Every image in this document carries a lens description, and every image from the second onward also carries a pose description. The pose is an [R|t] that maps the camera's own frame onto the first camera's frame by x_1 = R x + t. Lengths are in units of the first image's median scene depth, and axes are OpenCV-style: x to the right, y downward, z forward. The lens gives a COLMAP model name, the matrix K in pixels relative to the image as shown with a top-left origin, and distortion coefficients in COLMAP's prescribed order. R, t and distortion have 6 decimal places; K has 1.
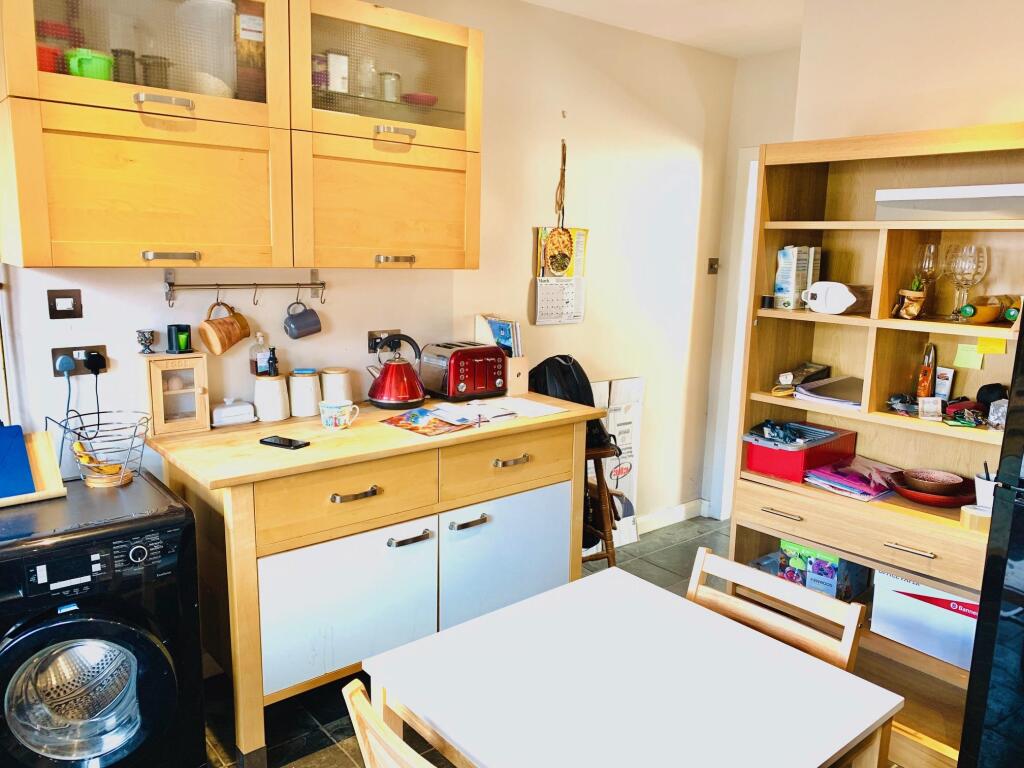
lens RADIAL K [[773.8, 0, 512.0], [0, 773.8, 384.0], [0, 0, 1]] dist [0.001859, 0.000479]
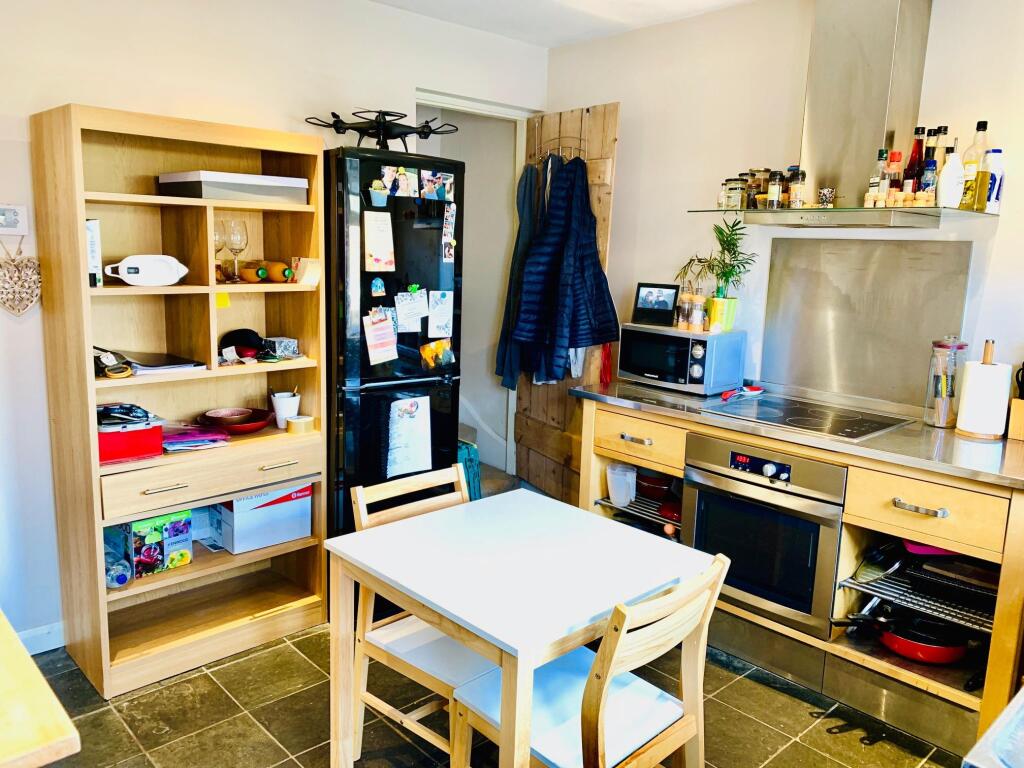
lens RADIAL K [[773.8, 0, 512.0], [0, 773.8, 384.0], [0, 0, 1]] dist [0.001859, 0.000479]
pose [[-0.057621, -0.197664, 0.978575, -0.639627], [0.151140, 0.967178, 0.204262, -0.101637], [-0.986832, 0.159672, -0.025855, 0.571003]]
